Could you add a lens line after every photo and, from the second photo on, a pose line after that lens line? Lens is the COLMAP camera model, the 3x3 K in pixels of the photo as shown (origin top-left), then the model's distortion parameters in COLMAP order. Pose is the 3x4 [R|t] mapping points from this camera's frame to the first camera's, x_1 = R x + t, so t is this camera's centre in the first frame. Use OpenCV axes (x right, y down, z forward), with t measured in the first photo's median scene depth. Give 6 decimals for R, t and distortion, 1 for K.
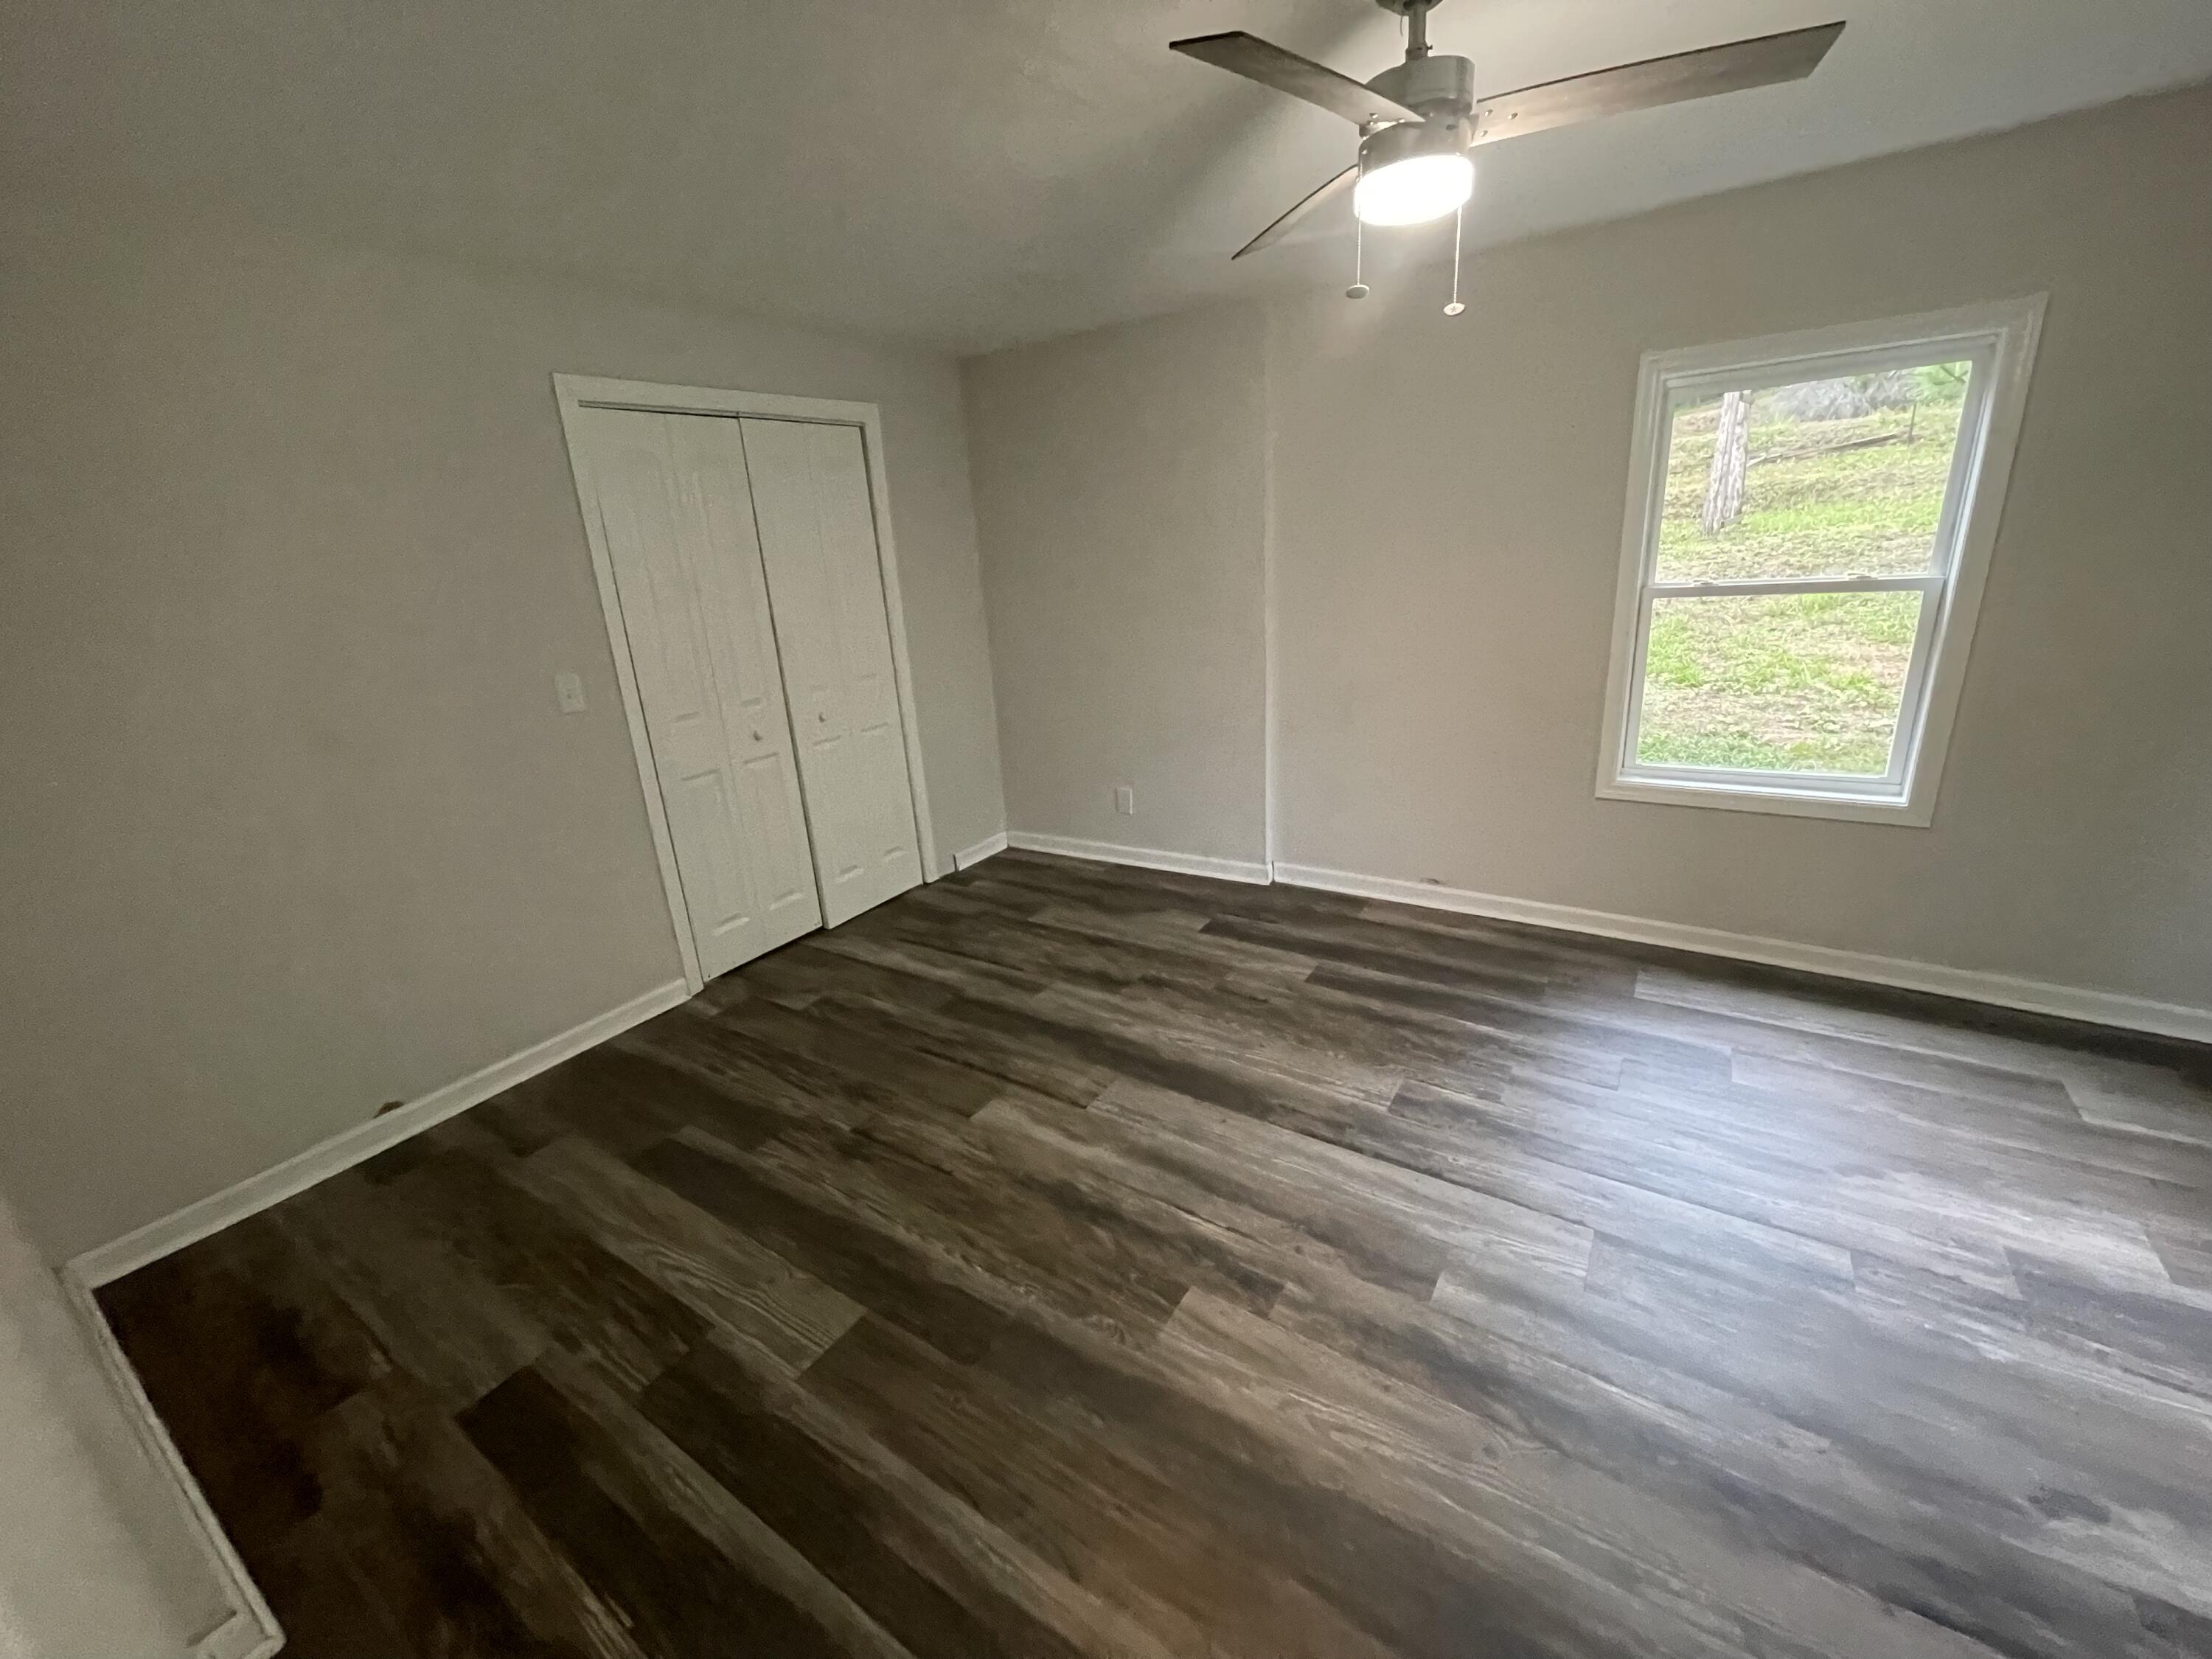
lens RADIAL K [[897.9, 0, 1096.2], [0, 897.9, 831.9], [0, 0, 1]] dist [-0.006857, 0.000879]
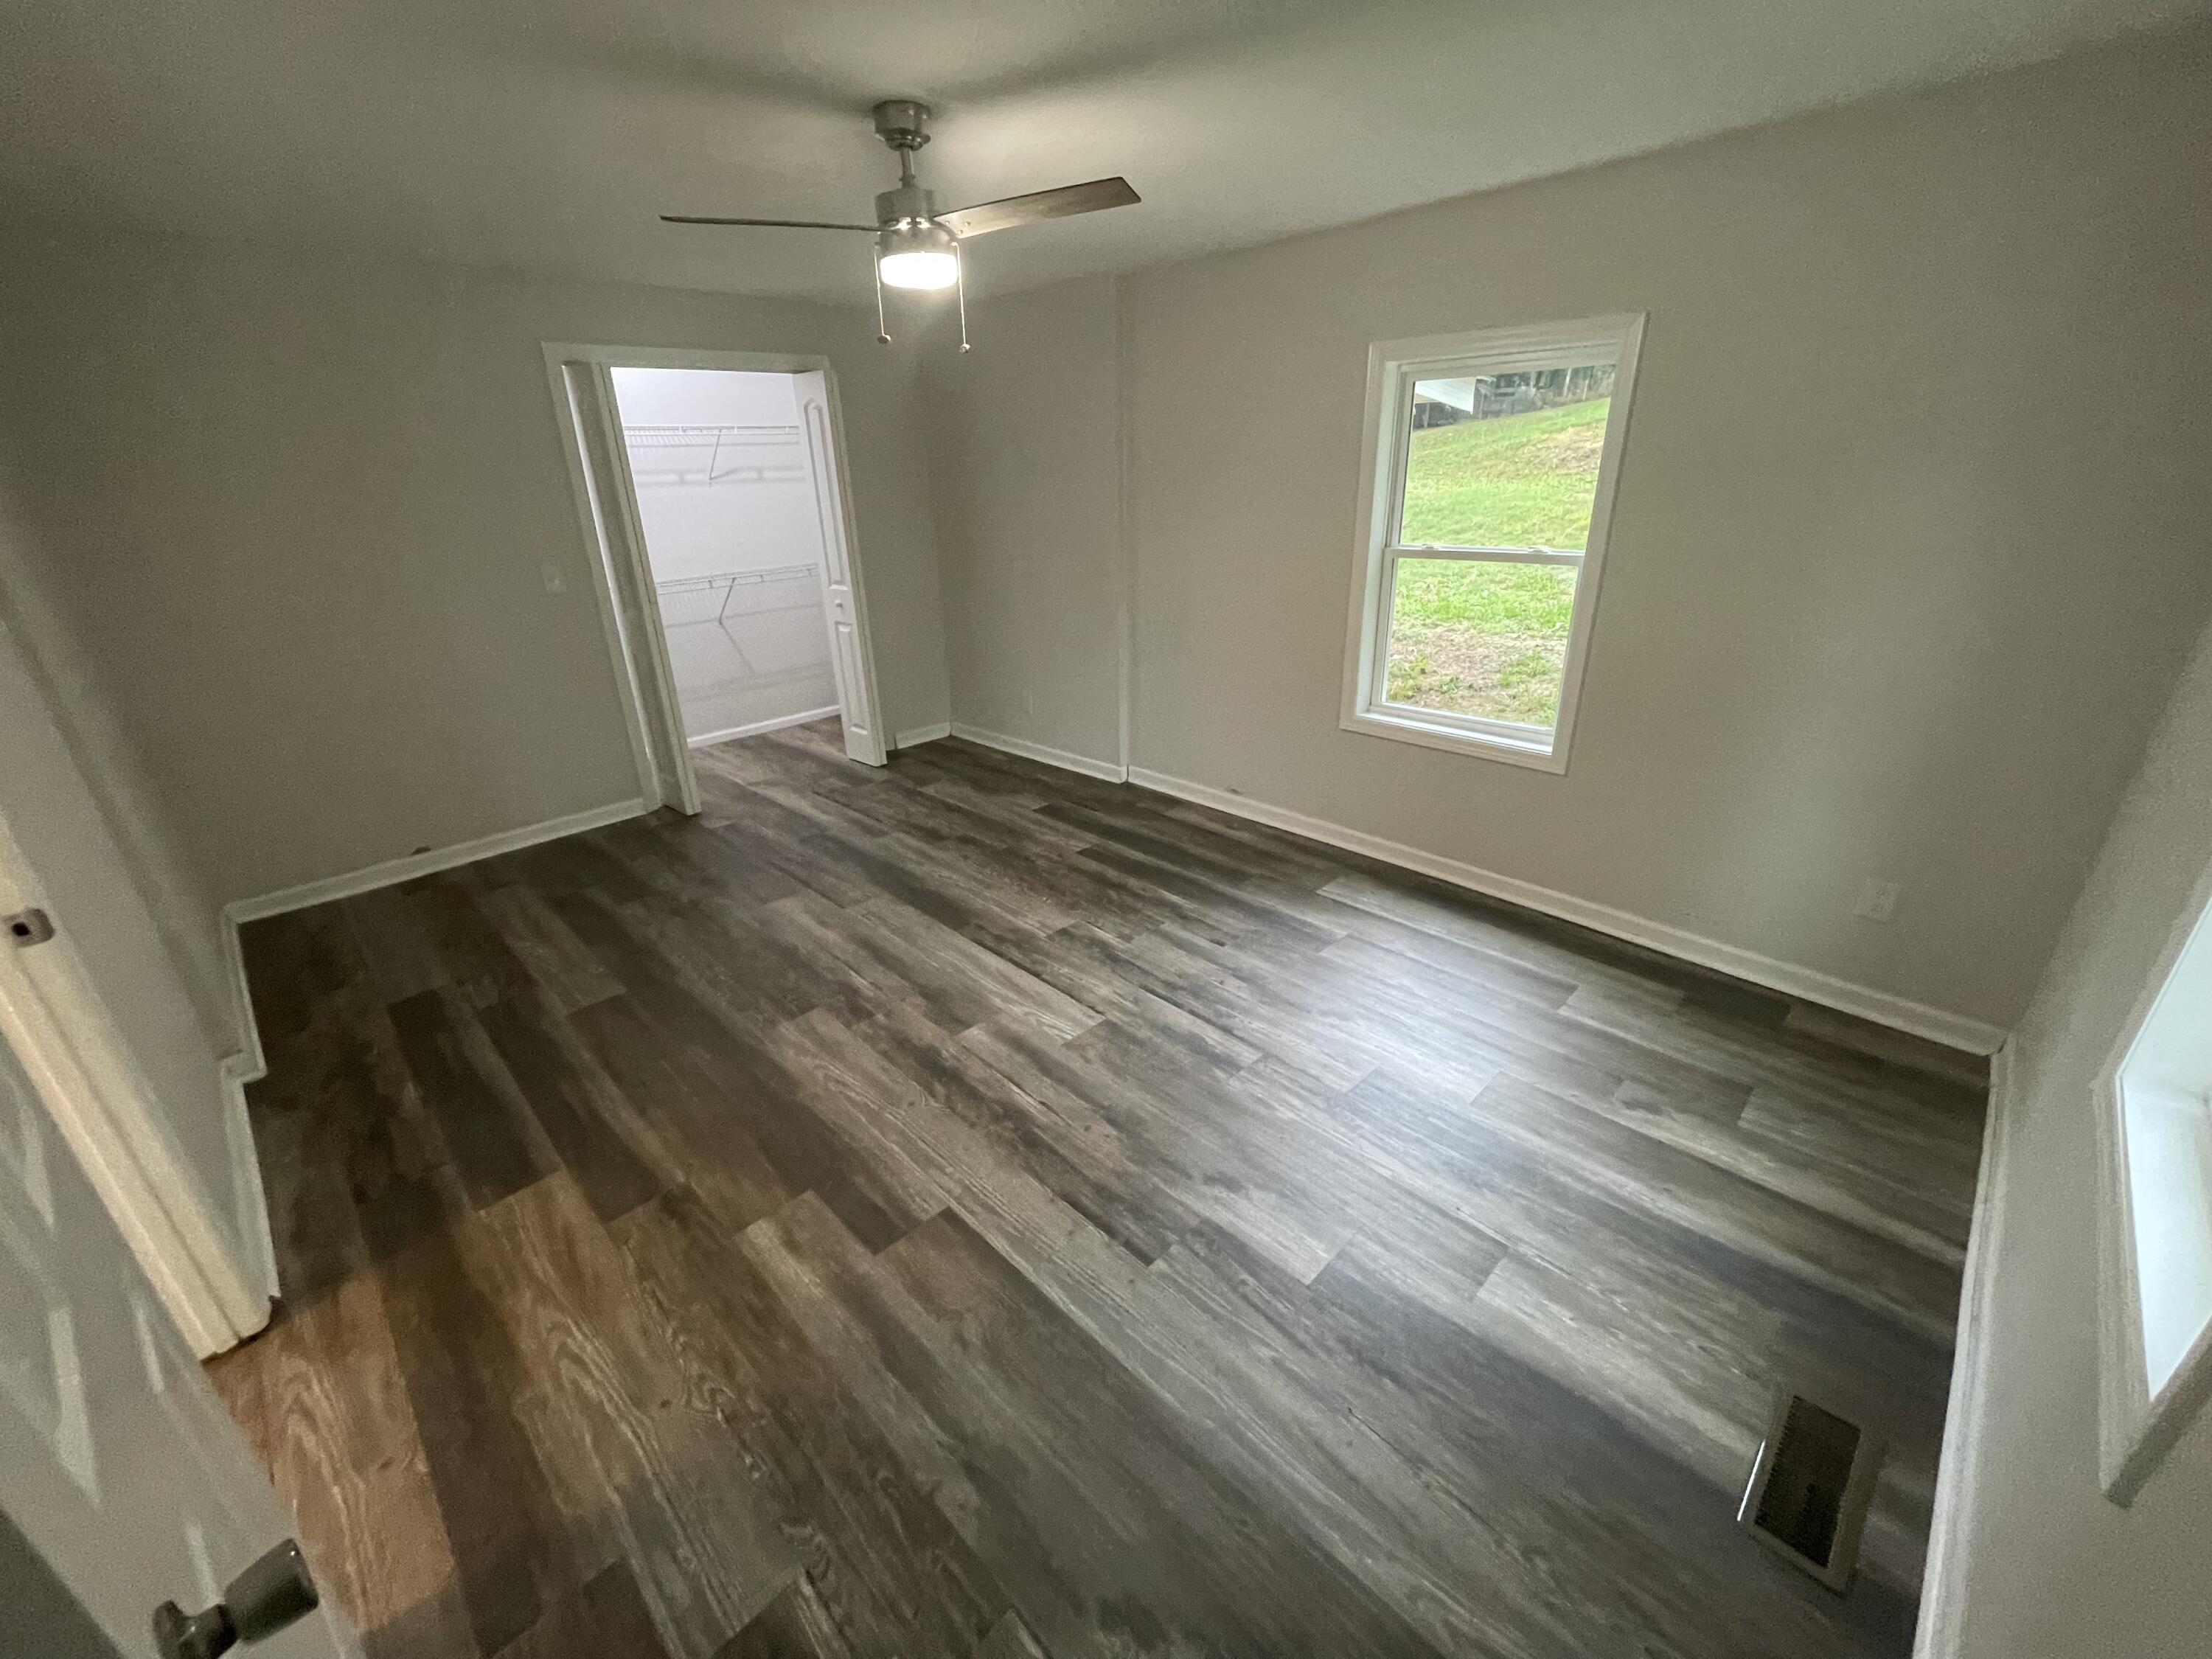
lens RADIAL K [[897.9, 0, 1096.2], [0, 897.9, 831.9], [0, 0, 1]] dist [-0.006857, 0.000879]
pose [[0.978460, 0.114783, -0.171583, 0.542757], [-0.099540, 0.990491, 0.094969, 0.018797], [0.180852, -0.075844, 0.980582, -0.255963]]
